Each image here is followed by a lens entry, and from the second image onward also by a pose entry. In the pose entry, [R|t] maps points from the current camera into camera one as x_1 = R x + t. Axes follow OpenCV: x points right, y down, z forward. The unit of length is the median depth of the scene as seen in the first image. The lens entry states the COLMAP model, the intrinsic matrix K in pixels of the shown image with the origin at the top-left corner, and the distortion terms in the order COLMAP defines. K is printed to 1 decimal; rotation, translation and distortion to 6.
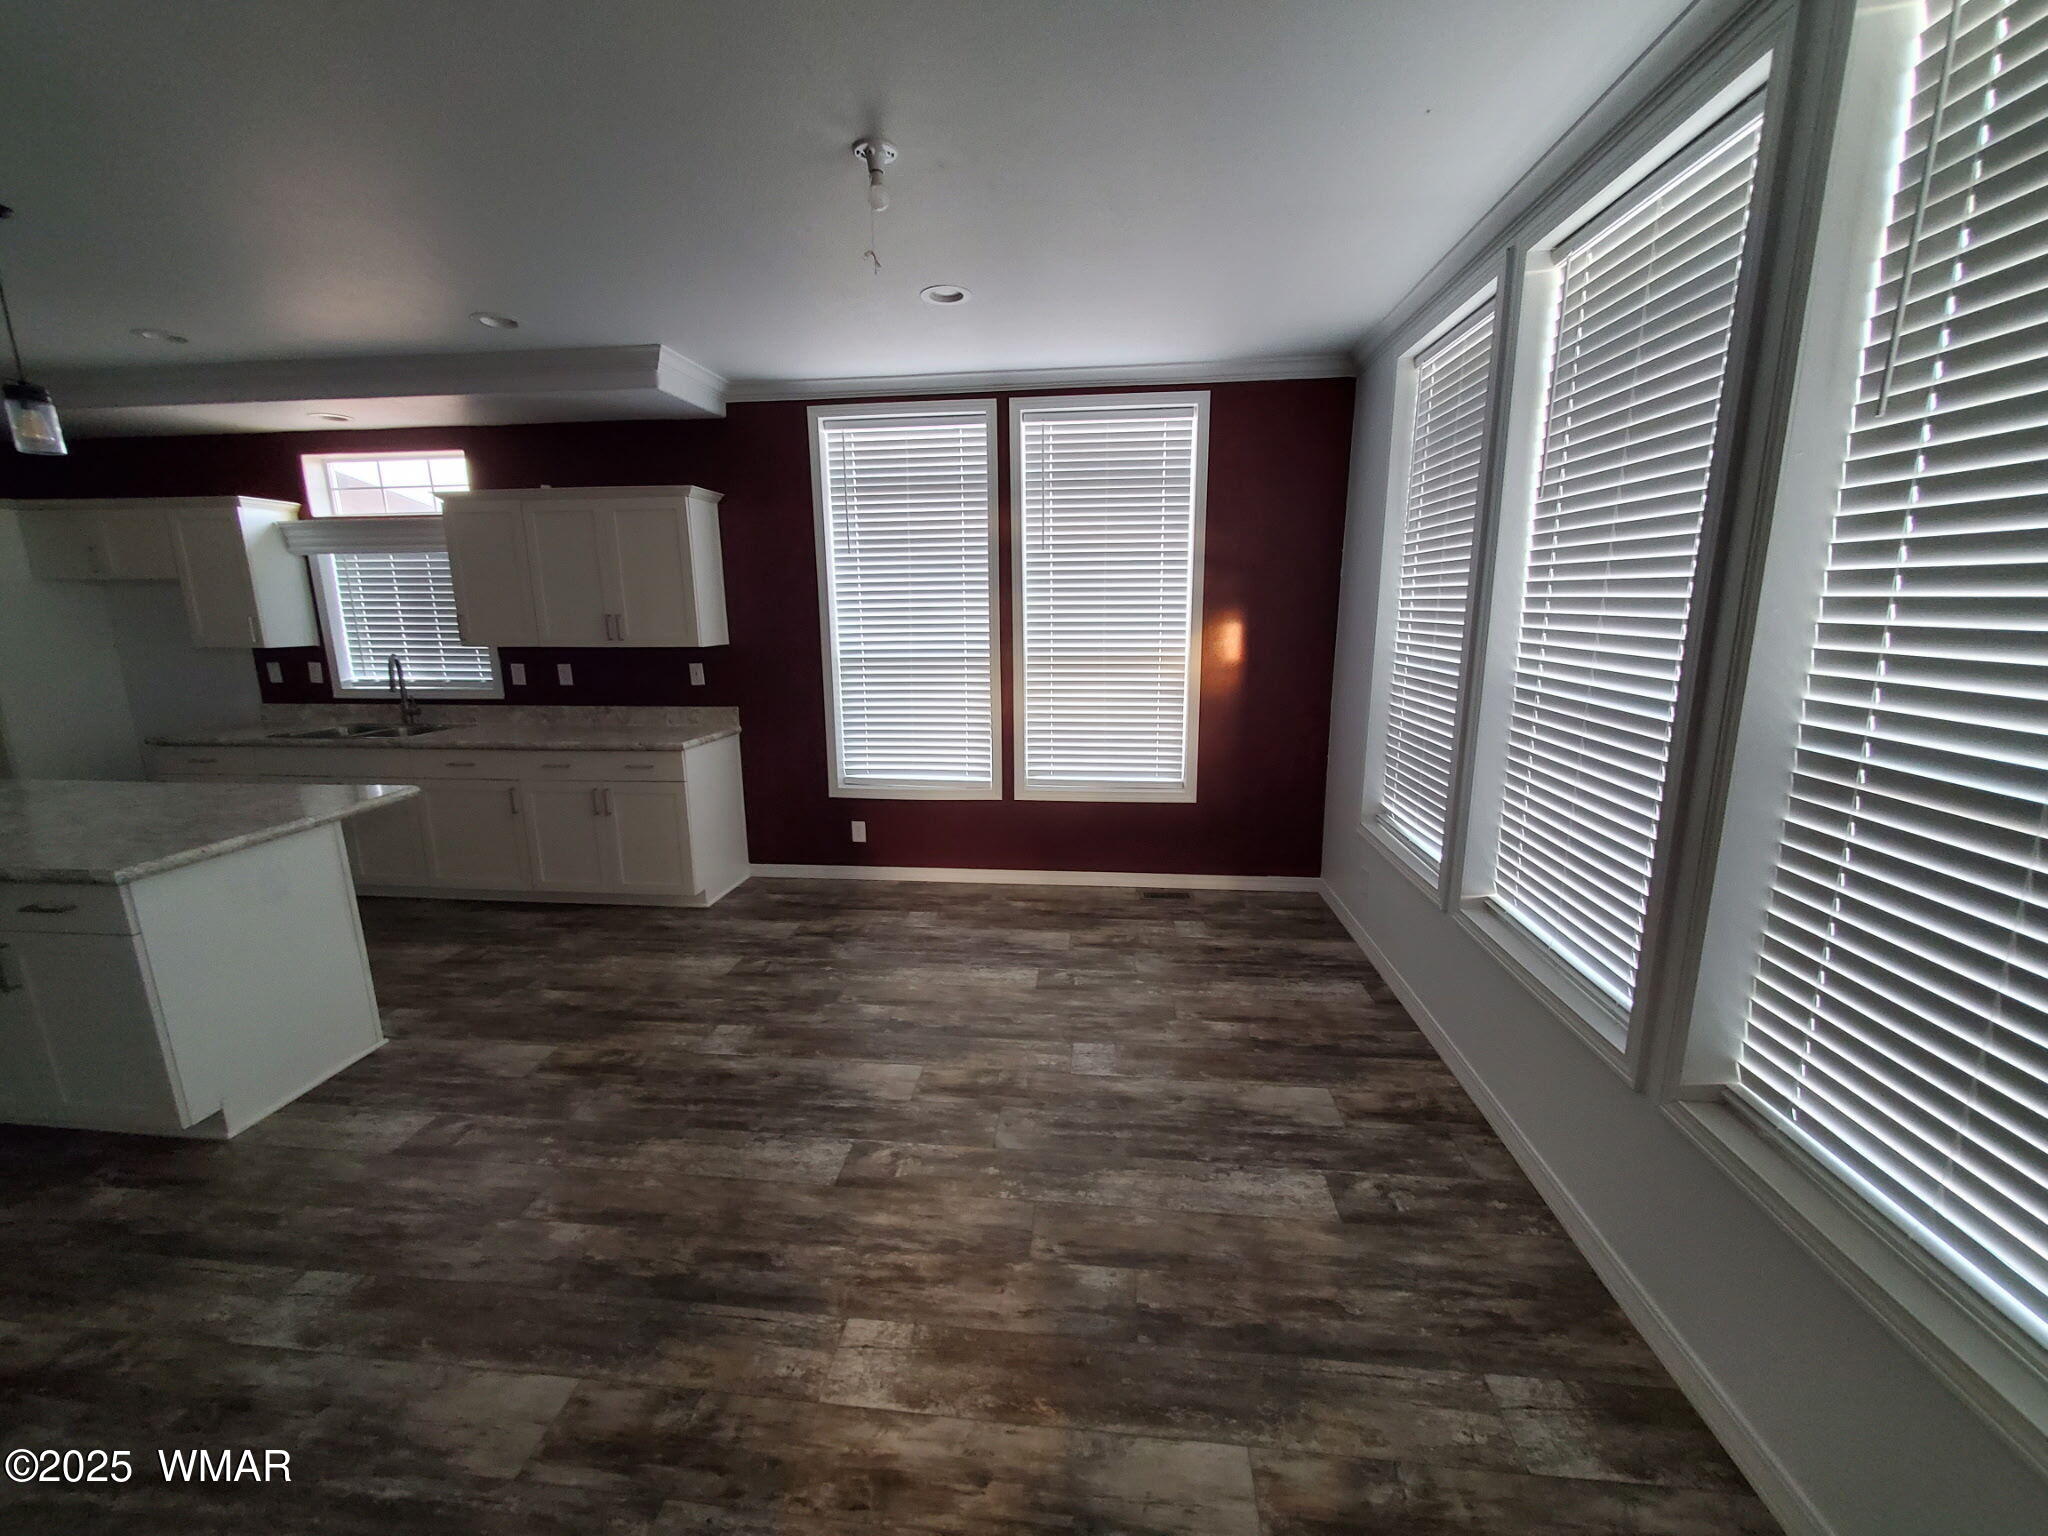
lens RADIAL K [[806.2, 0, 1018.6], [0, 806.2, 772.4], [0, 0, 1]] dist [-0.005810, -0.000620]
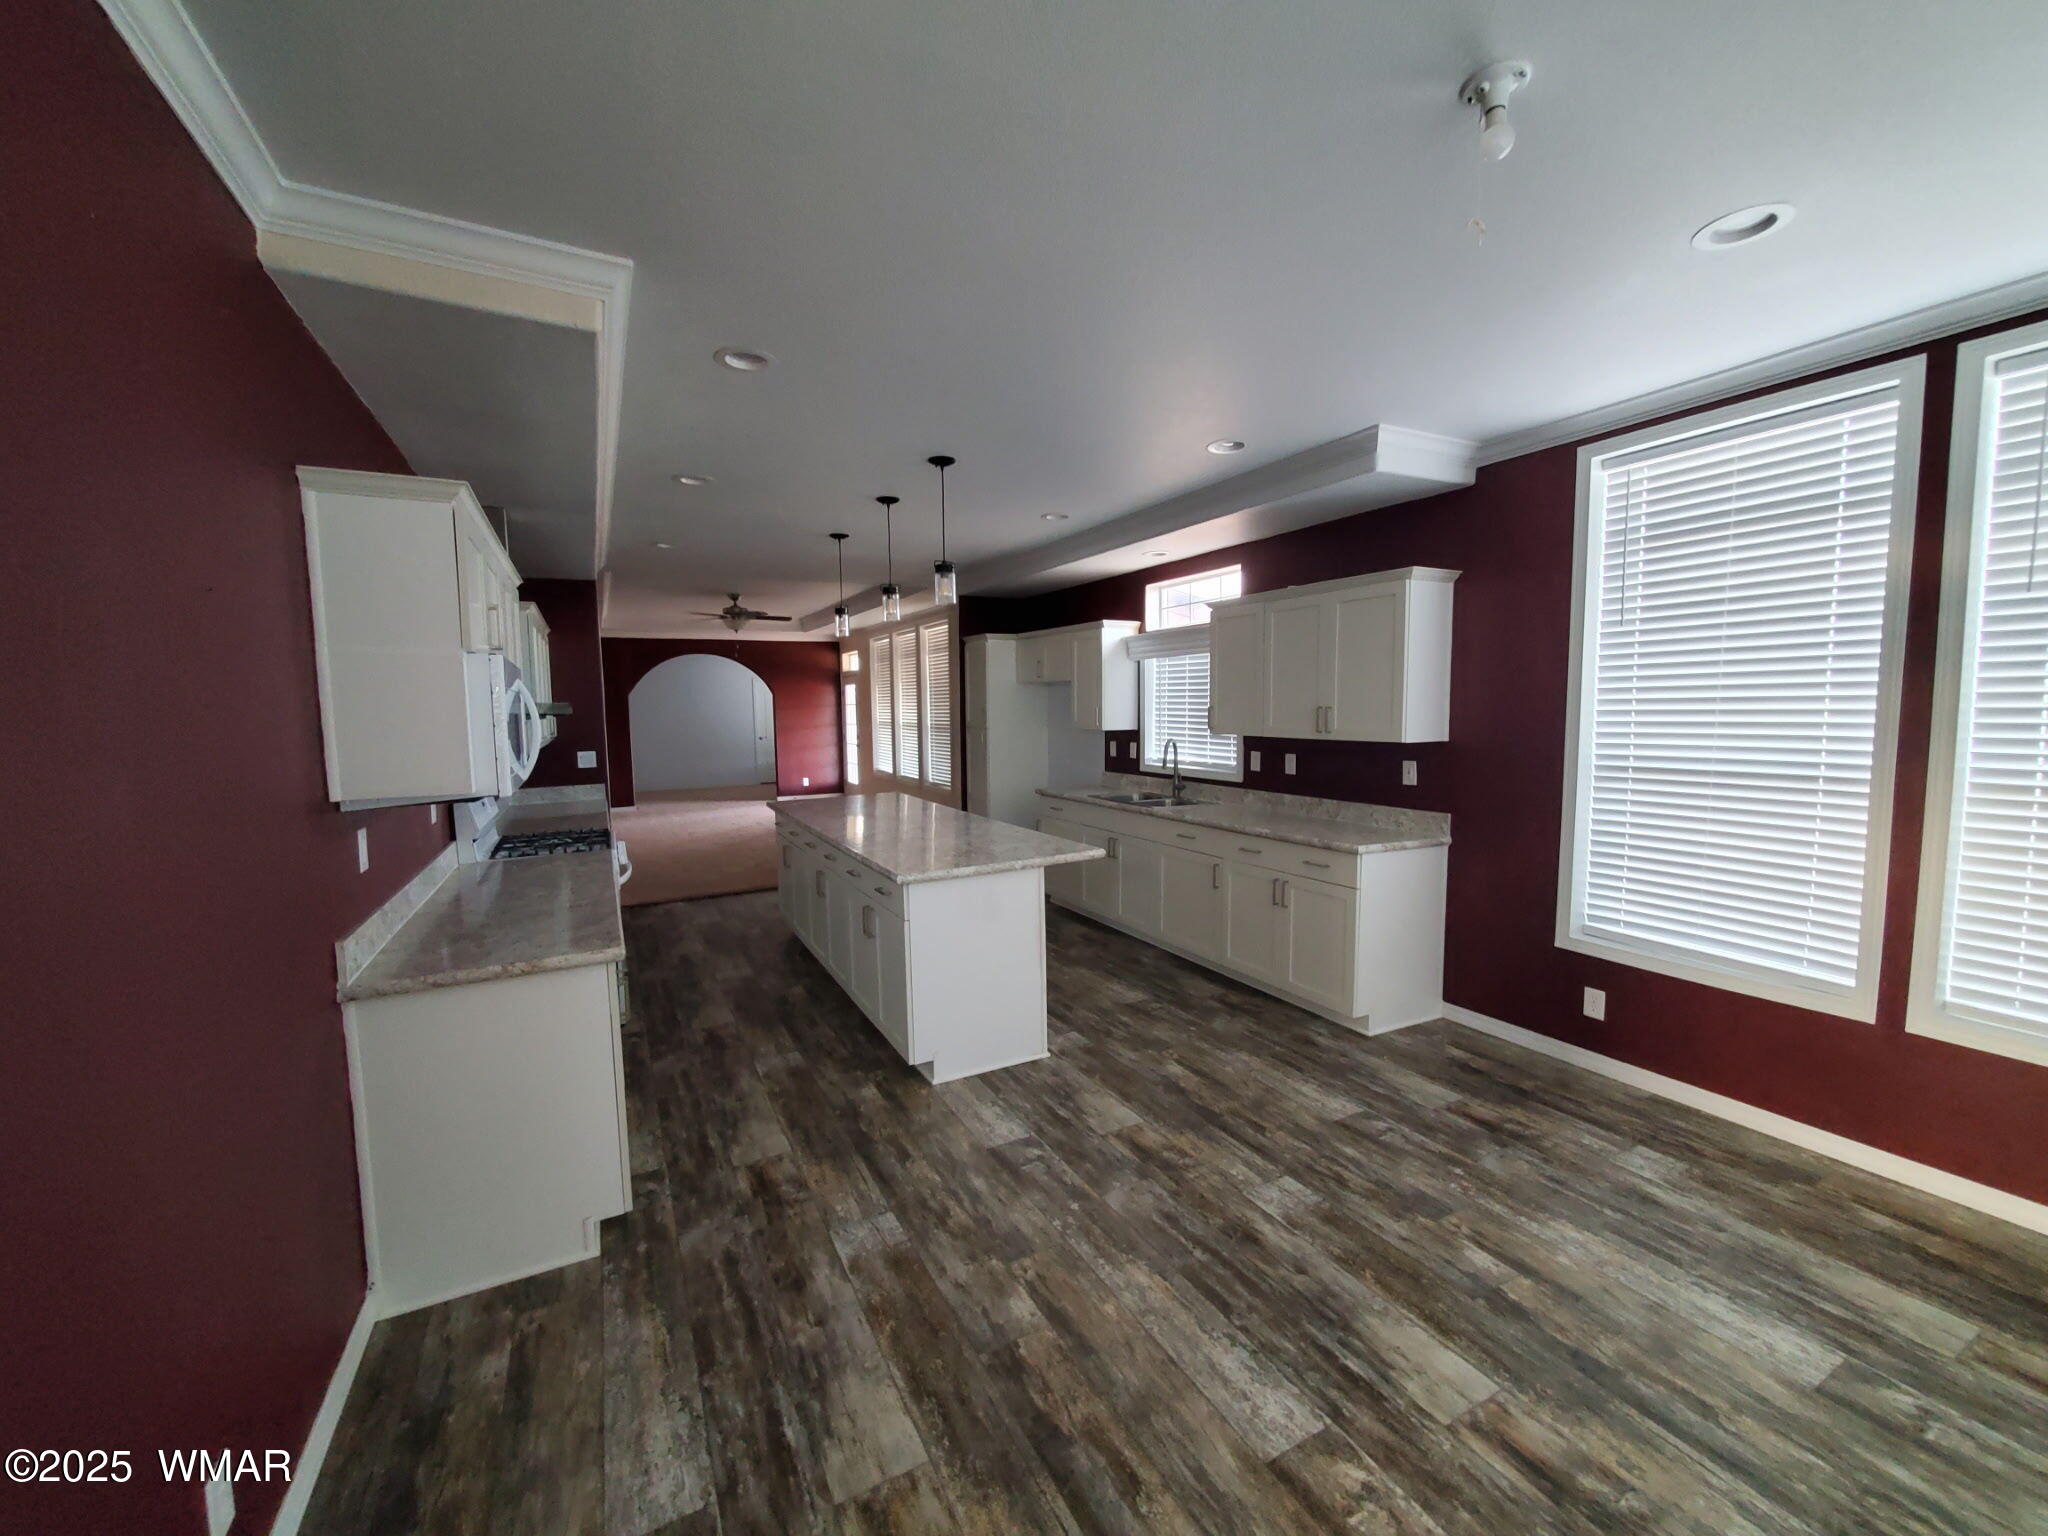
lens RADIAL K [[806.2, 0, 1018.6], [0, 806.2, 772.4], [0, 0, 1]] dist [-0.005810, -0.000620]
pose [[0.549227, 0.069756, -0.832757, 0.121451], [-0.162018, 0.986491, -0.024222, -0.034722], [0.819817, 0.148225, 0.553109, 0.172011]]
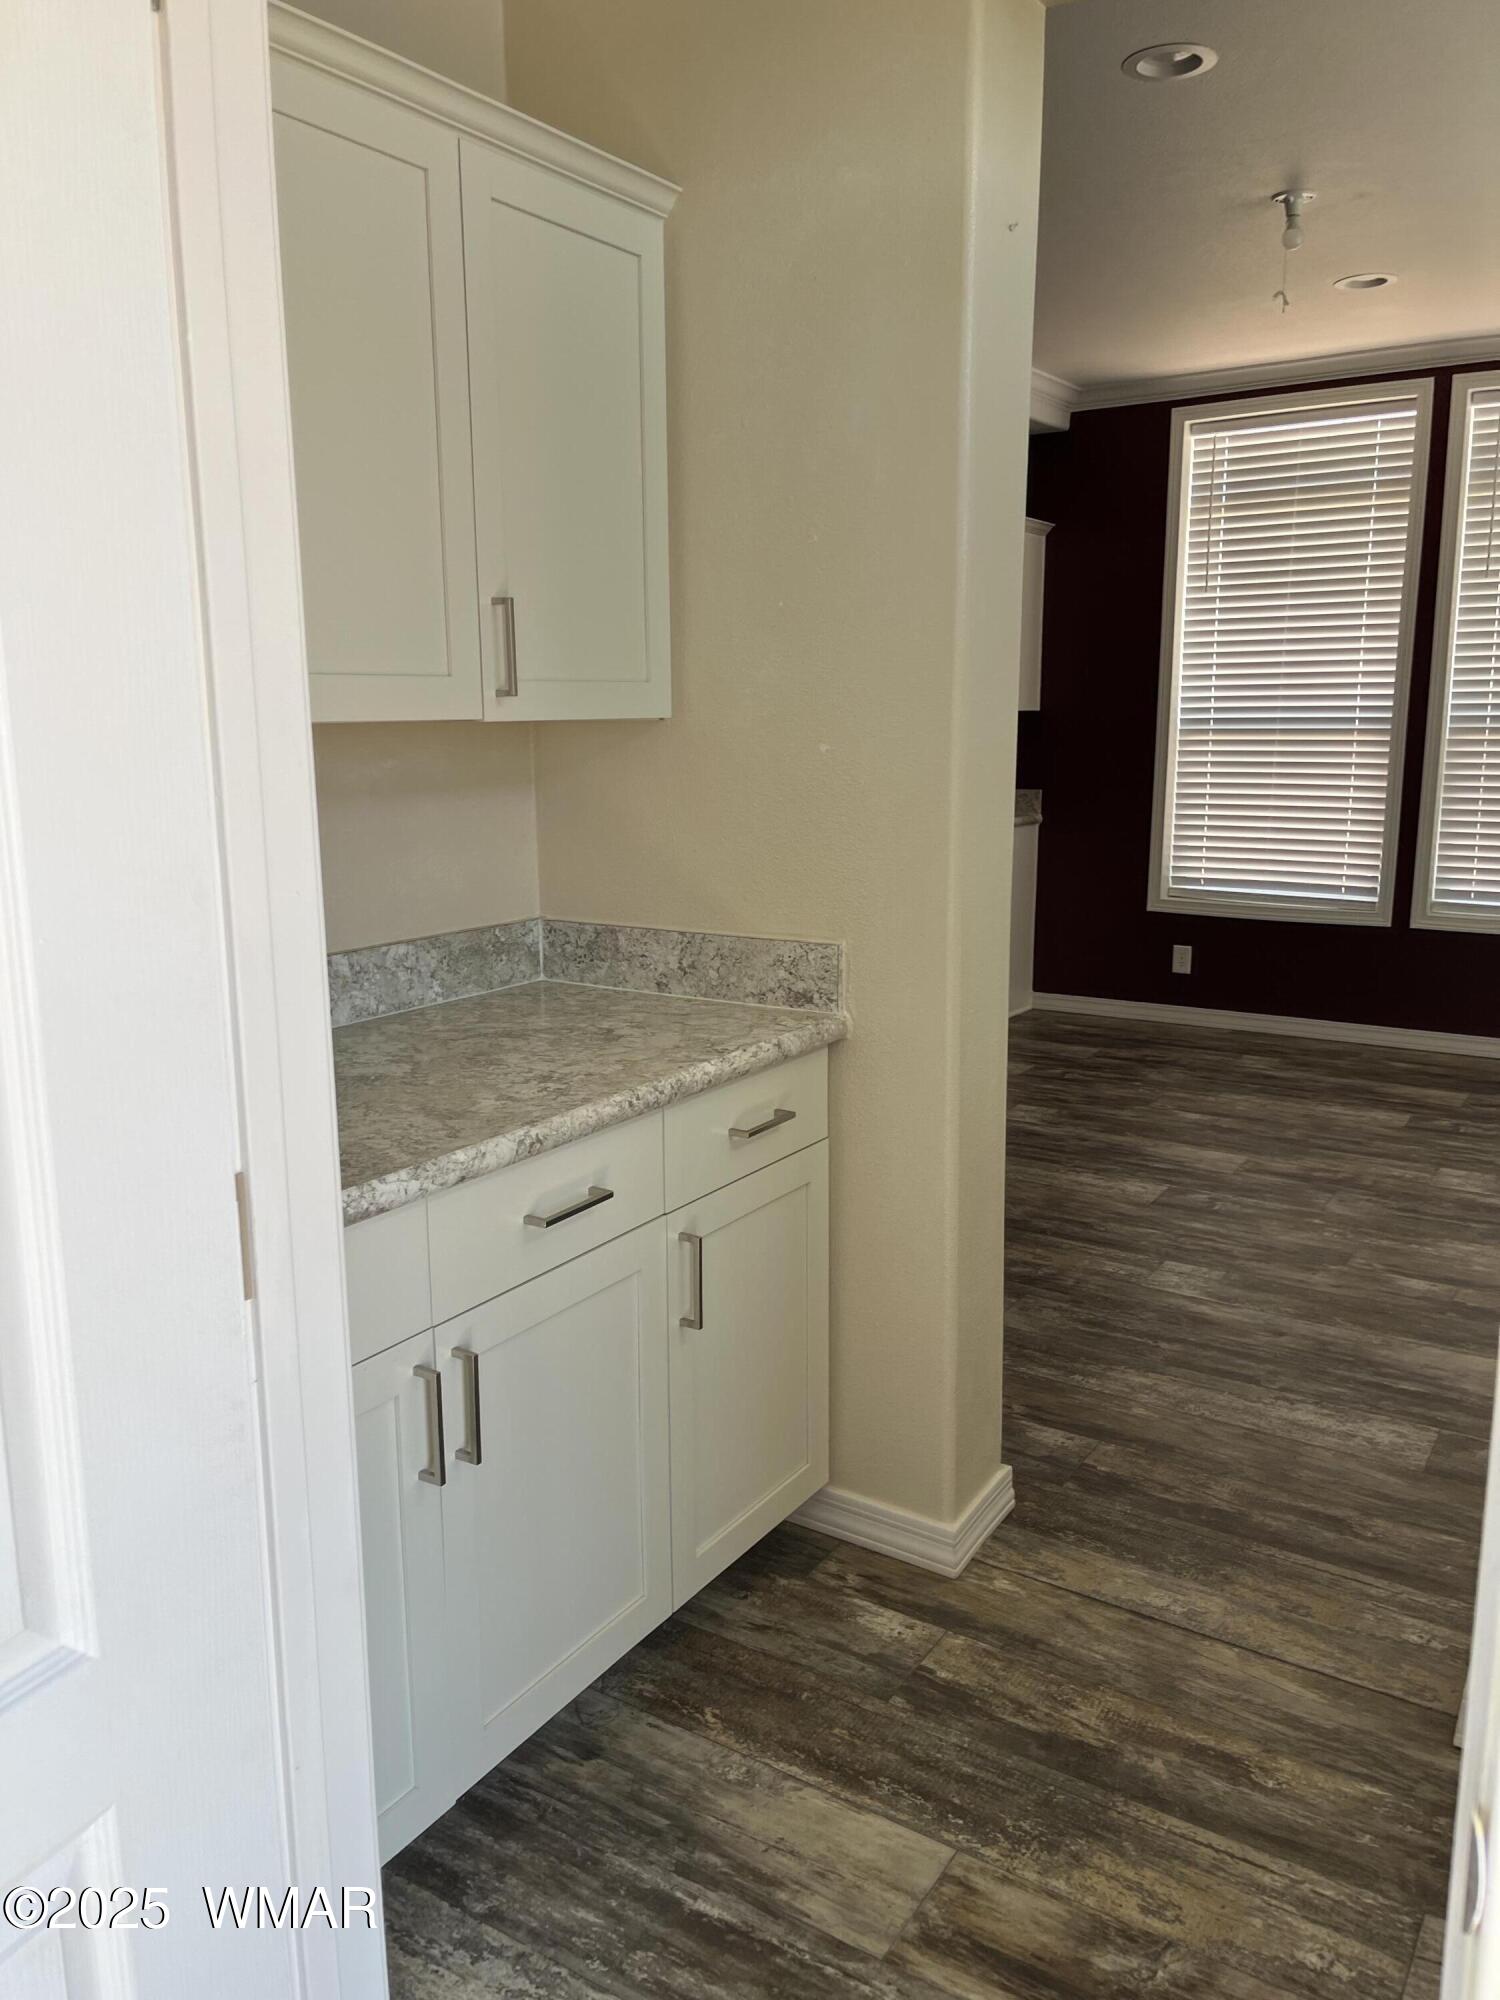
lens RADIAL K [[1492.8, 0, 715.8], [0, 1492.8, 999.3], [0, 0, 1]] dist [0.003151, 0.000798]
pose [[0.885041, 0.090685, -0.456594, 0.069069], [-0.095541, 0.995347, 0.012495, 0.158385], [0.455603, 0.032564, 0.889587, -0.525256]]
